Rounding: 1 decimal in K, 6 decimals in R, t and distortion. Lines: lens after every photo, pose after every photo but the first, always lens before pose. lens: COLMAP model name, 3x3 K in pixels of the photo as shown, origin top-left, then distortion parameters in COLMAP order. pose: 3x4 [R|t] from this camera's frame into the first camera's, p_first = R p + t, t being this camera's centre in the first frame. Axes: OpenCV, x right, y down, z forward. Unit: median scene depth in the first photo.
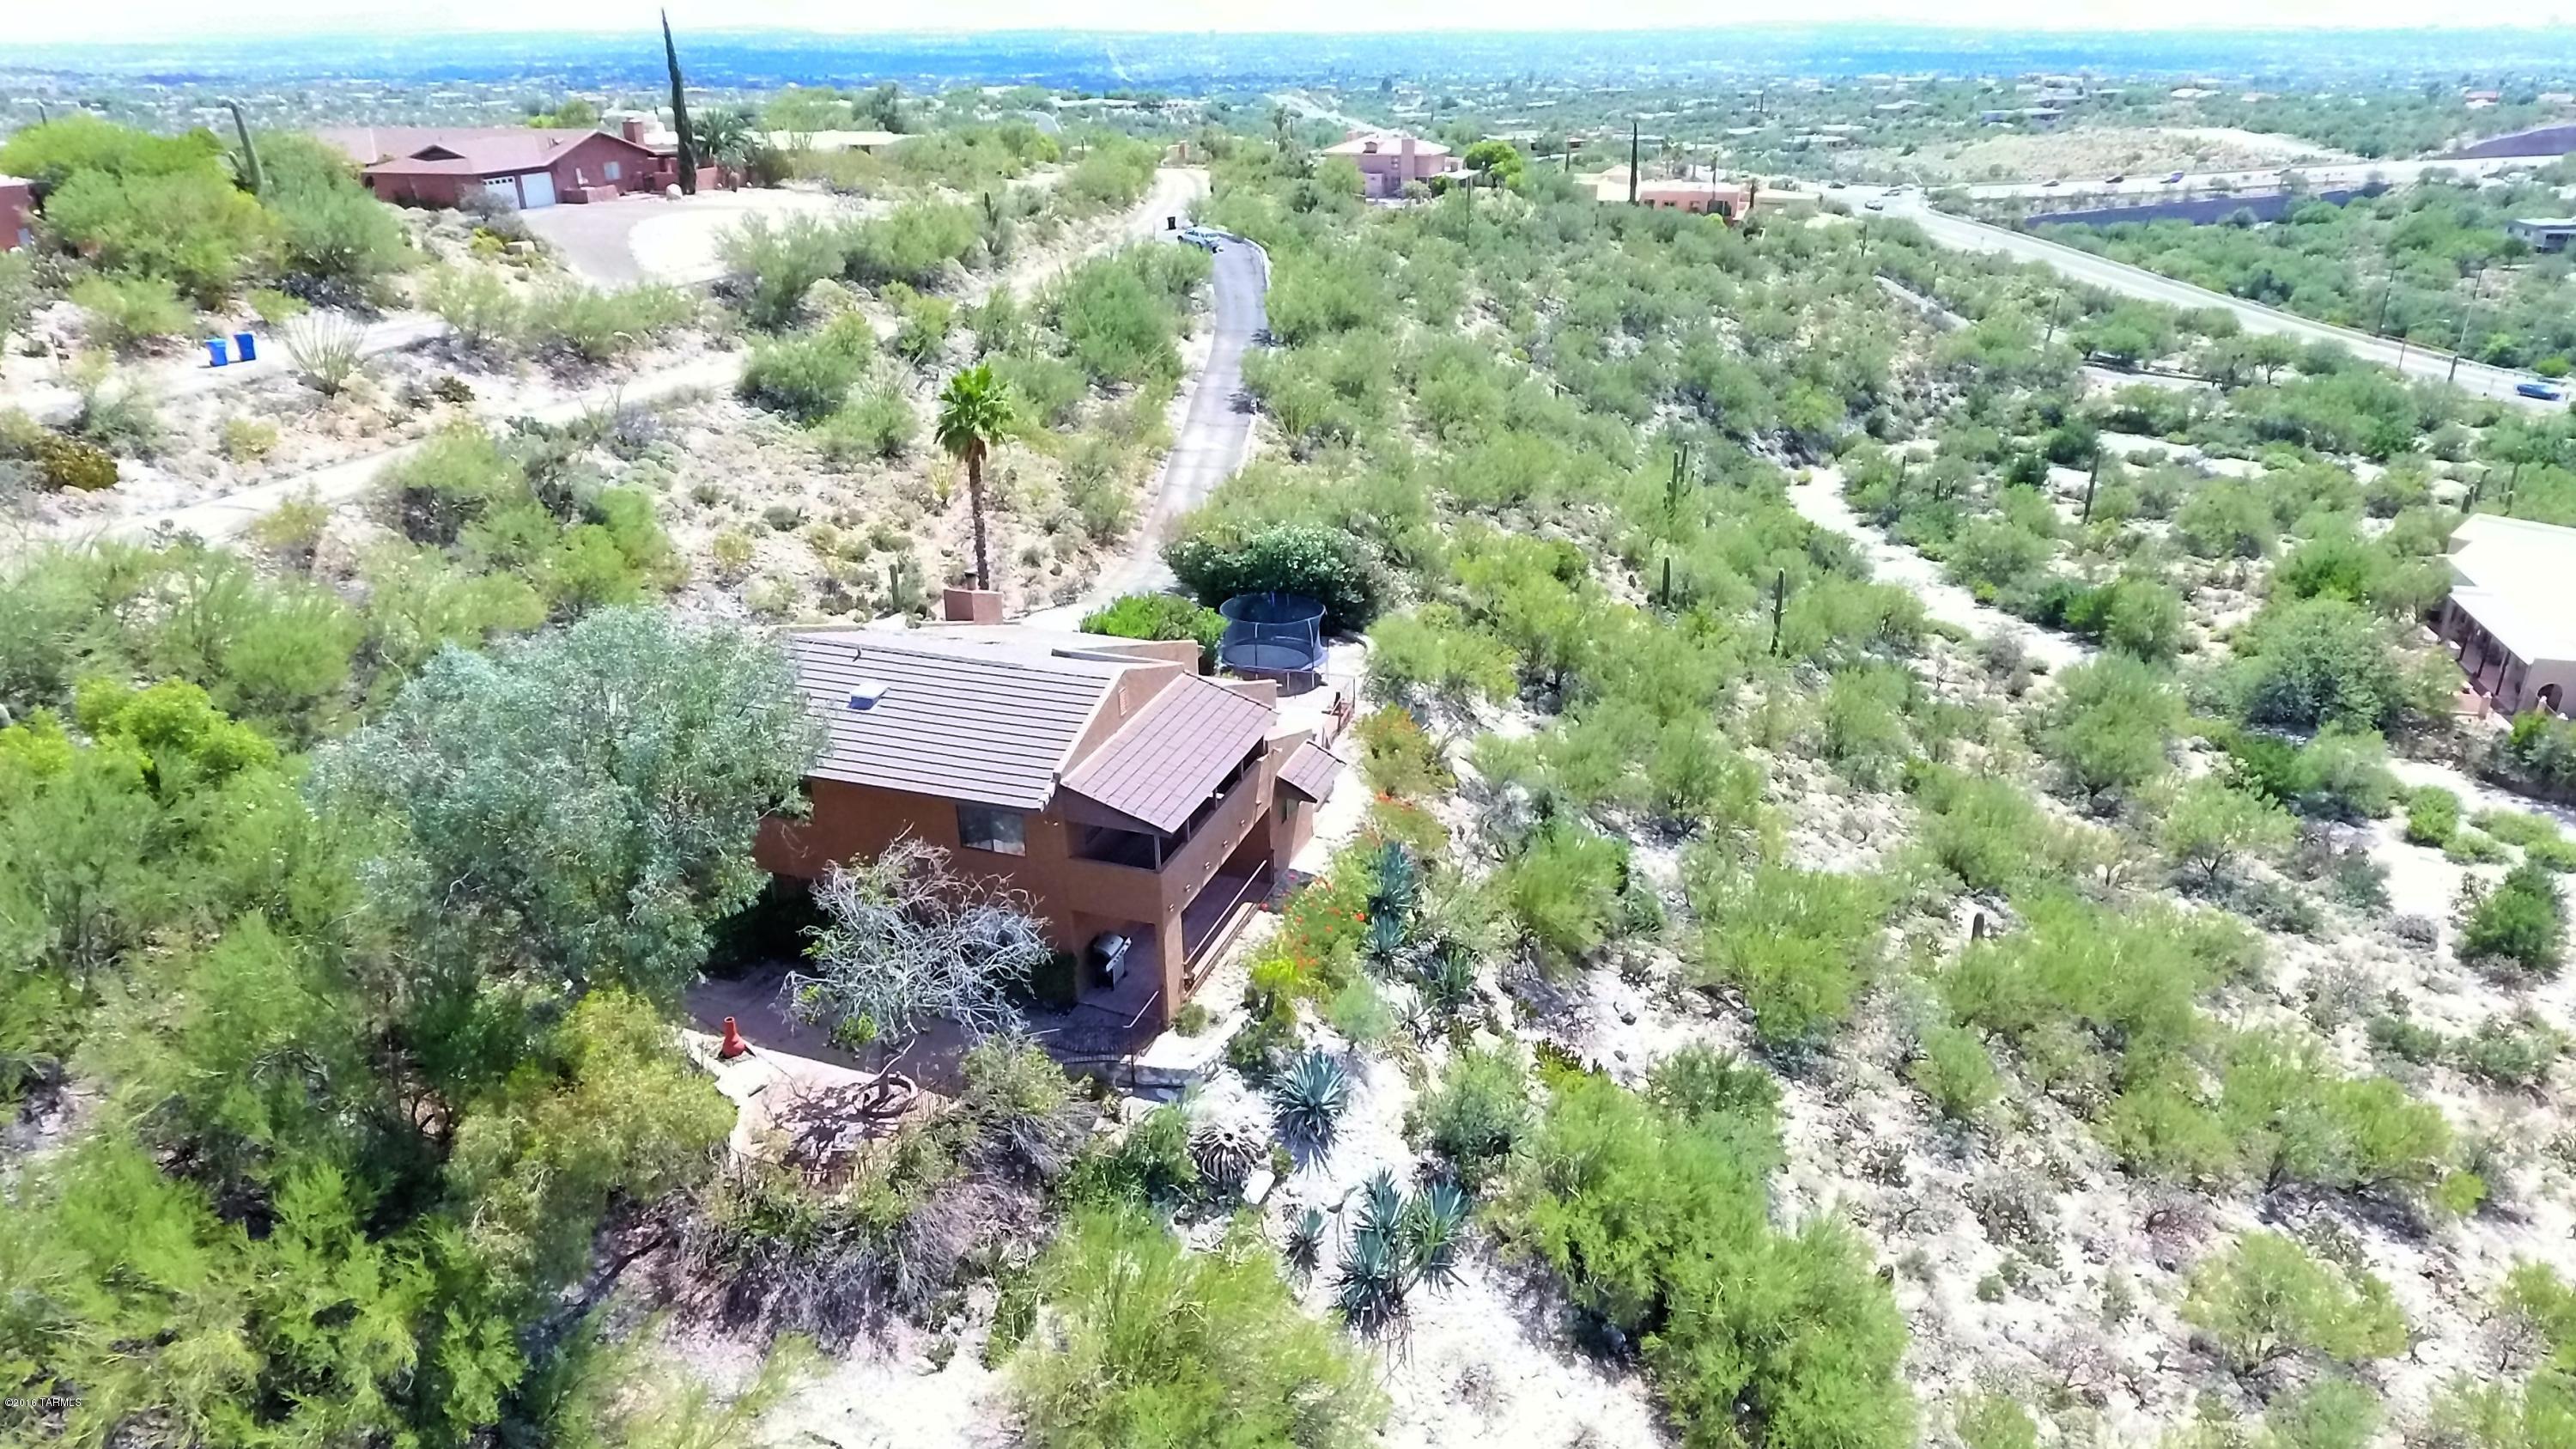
lens RADIAL K [[1651.5, 0, 1296.2], [0, 1651.5, 719.1], [0, 0, 1]] dist [-0.004220, -0.001091]
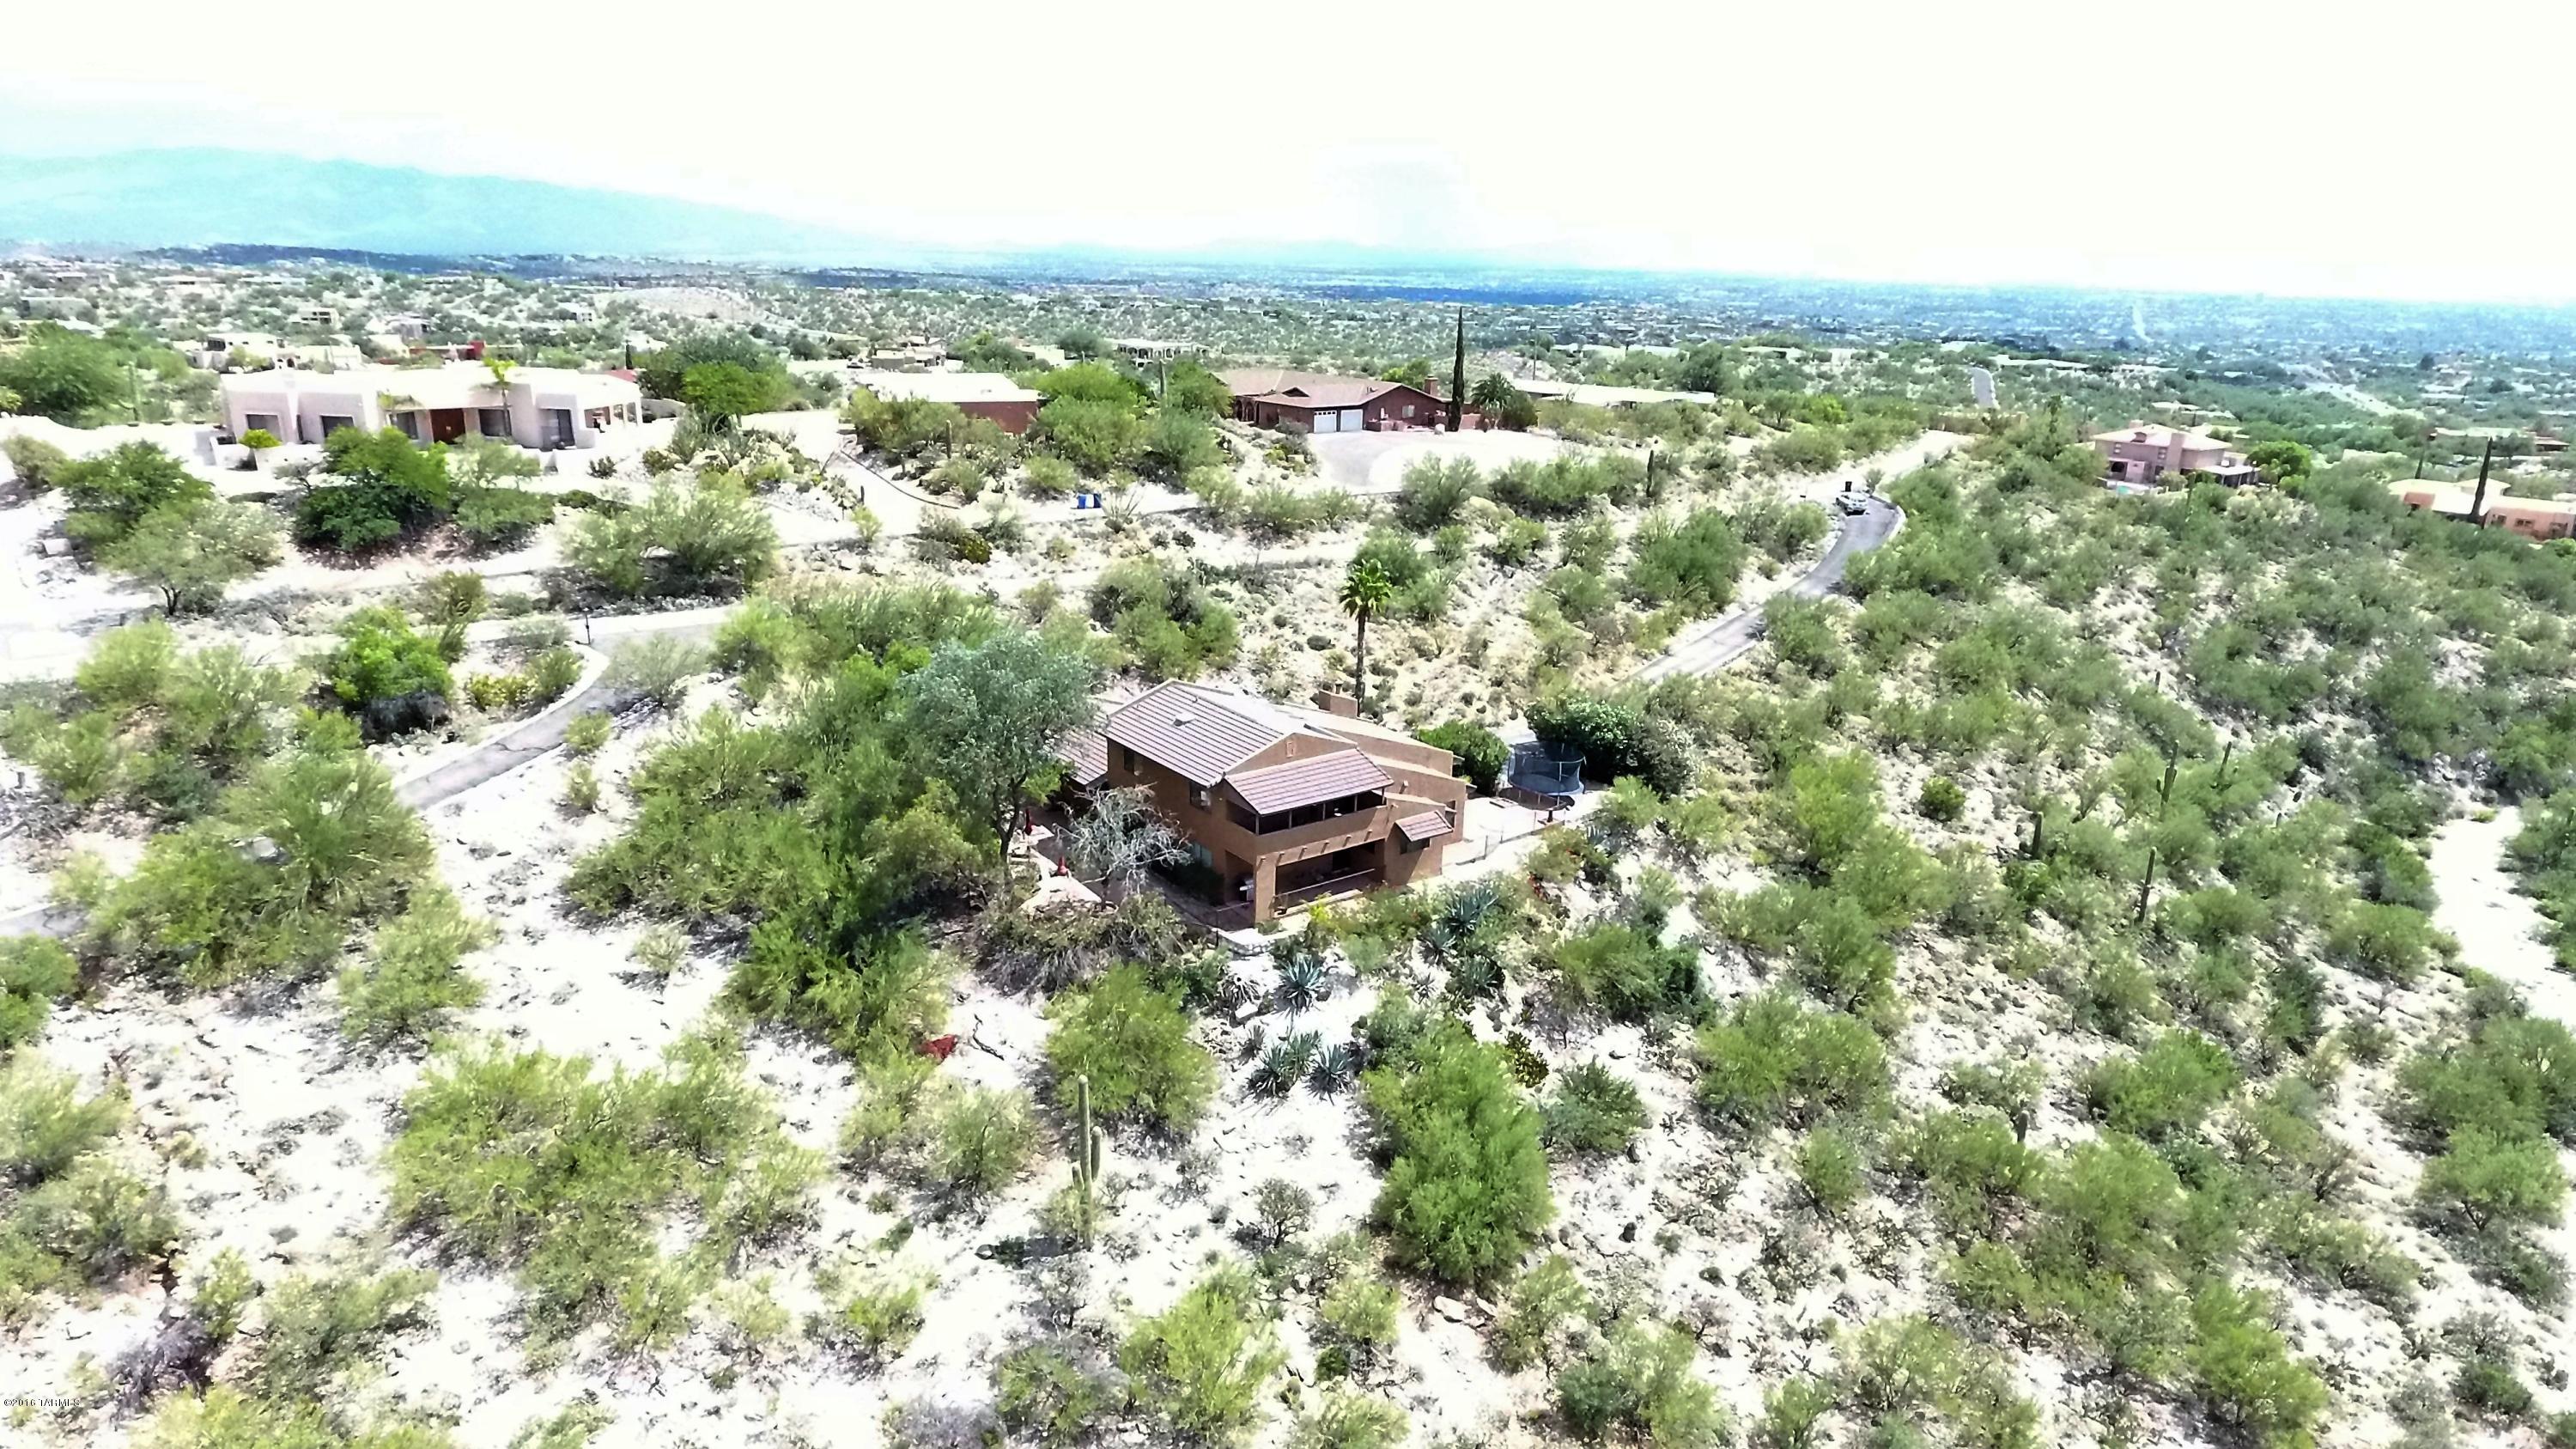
lens RADIAL K [[1518.7, 0, 1292.9], [0, 1518.7, 716.7], [0, 0, 1]] dist [-0.005868, 0.002393]
pose [[0.824047, 0.190351, -0.533585, 0.450212], [-0.248759, 0.967783, -0.038928, 0.010893], [0.508984, 0.164812, 0.844850, -0.234868]]
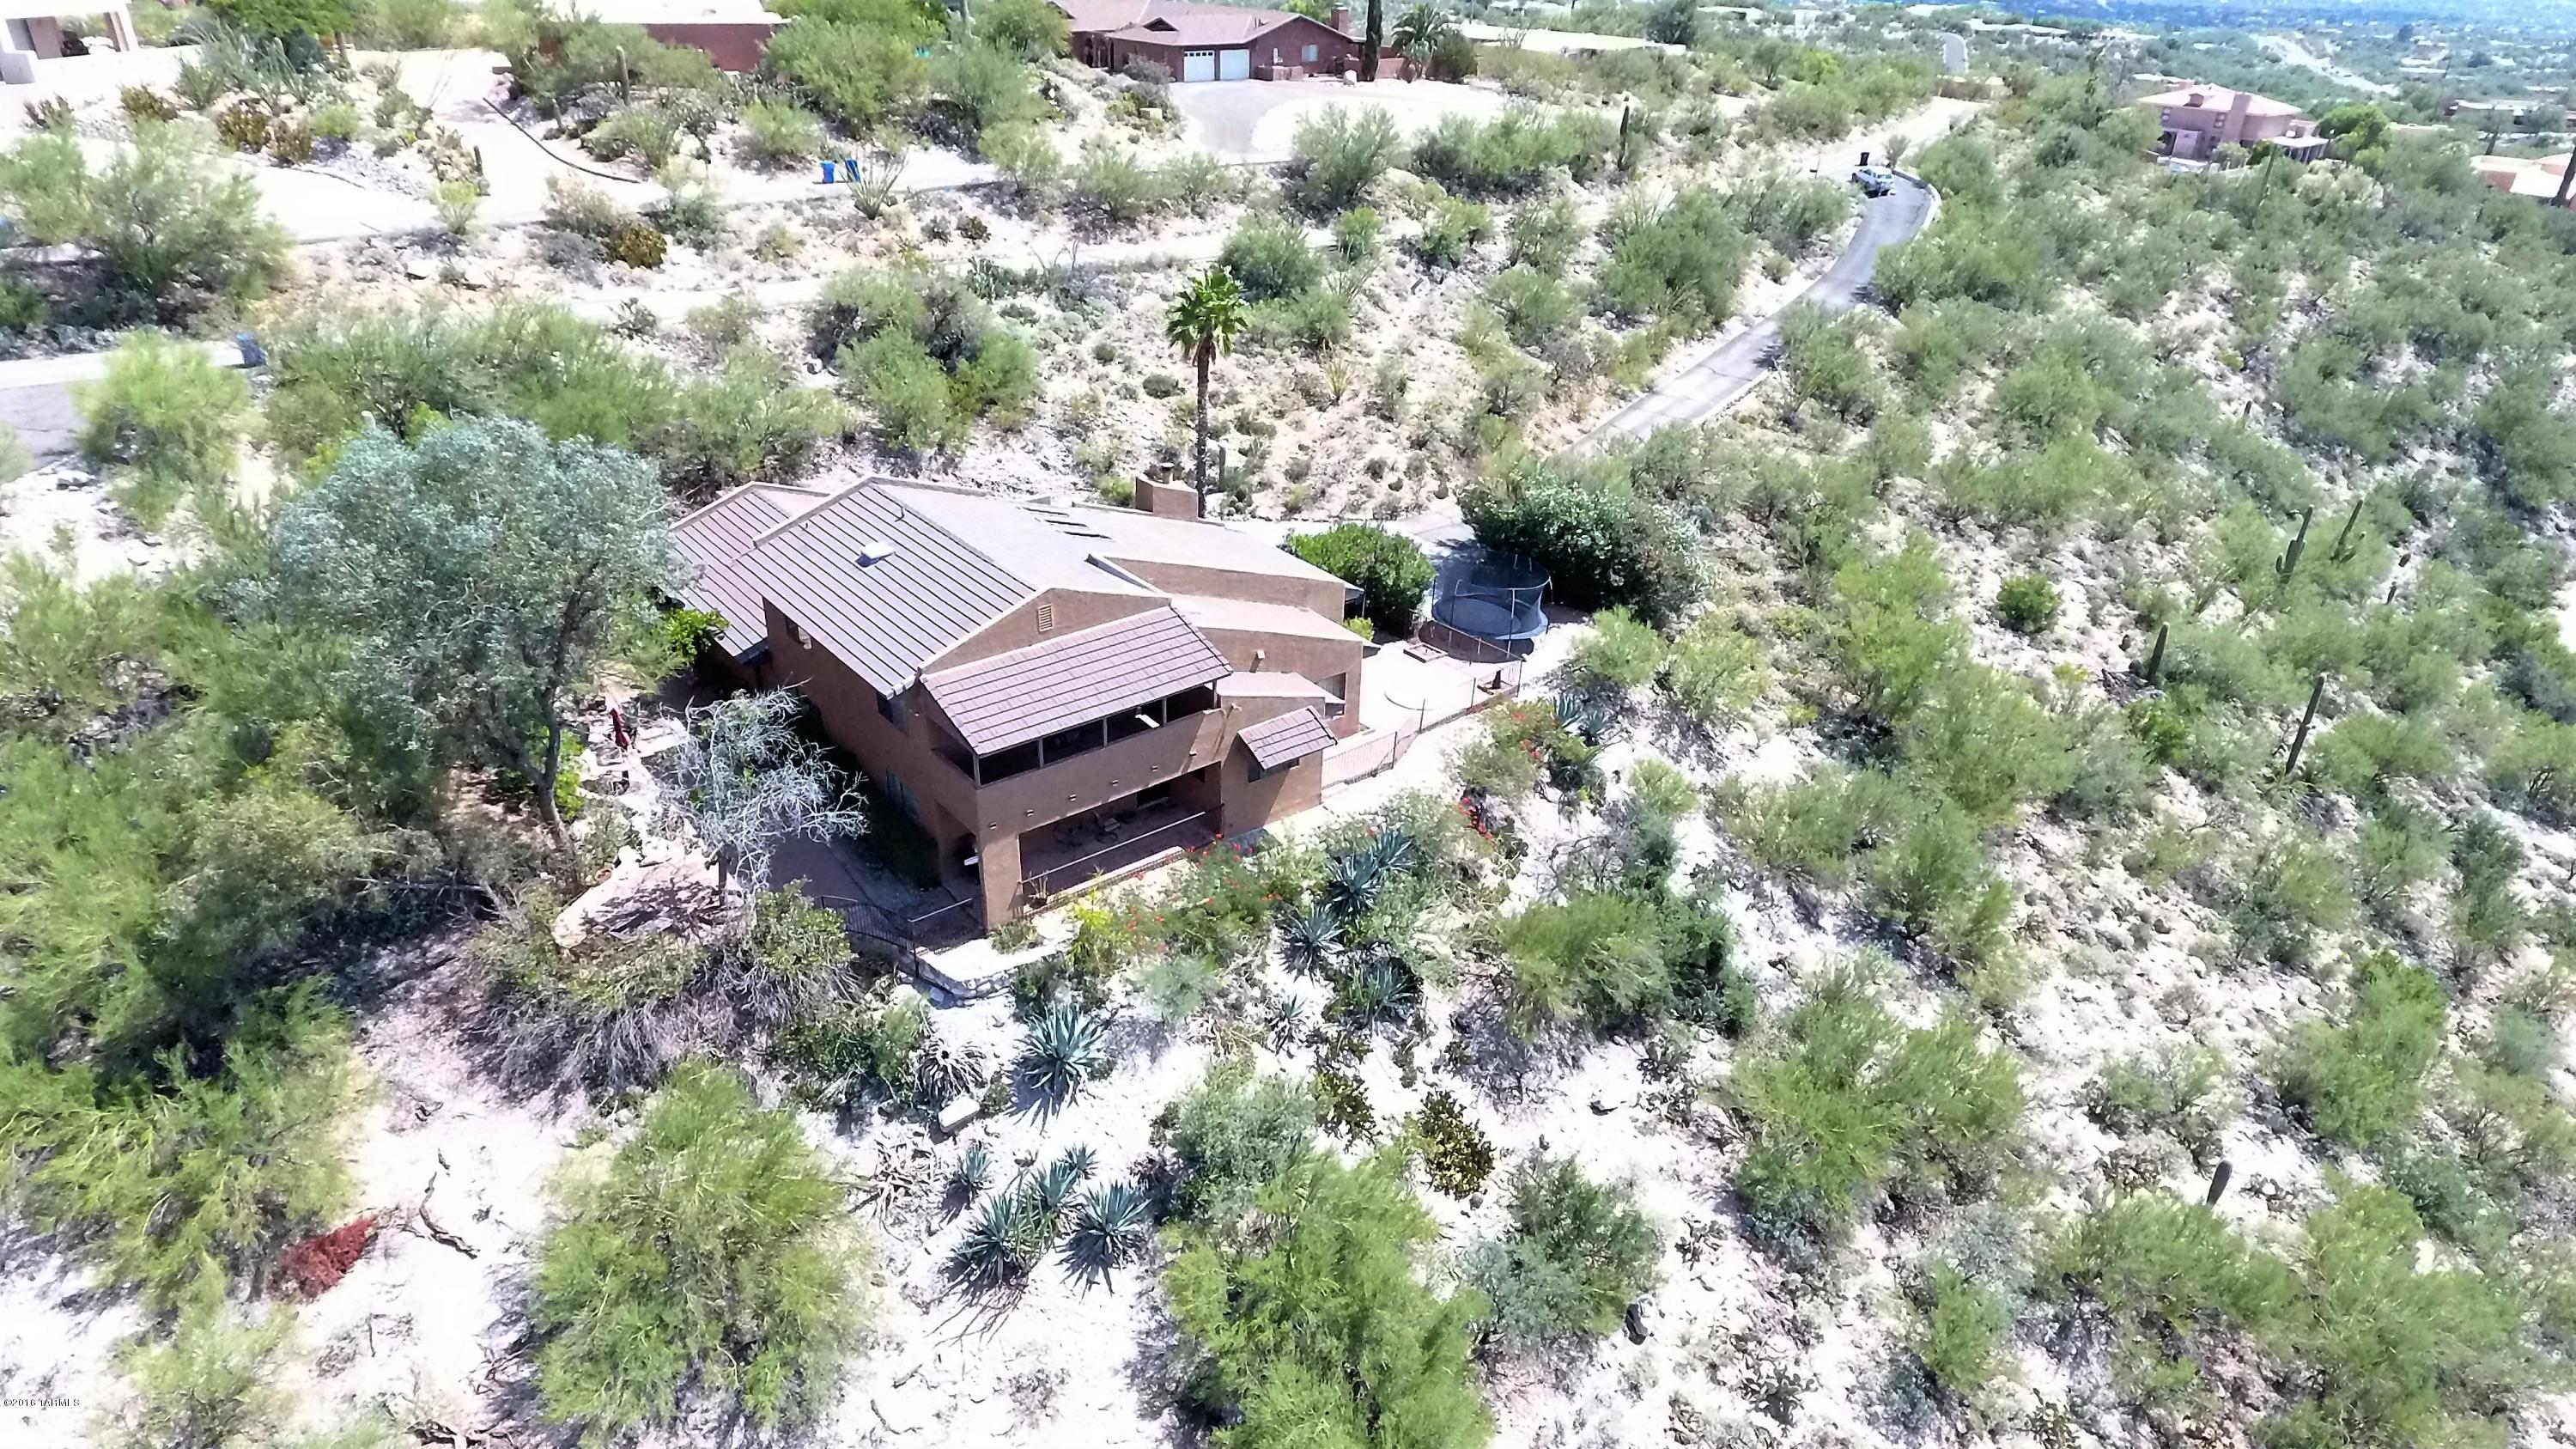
lens RADIAL K [[1518.7, 0, 1292.9], [0, 1518.7, 716.7], [0, 0, 1]] dist [-0.005868, 0.002393]
pose [[0.850257, 0.276628, -0.447817, 0.265758], [-0.240155, 0.960930, 0.137617, -0.067997], [0.468390, -0.009464, 0.883471, 0.143995]]
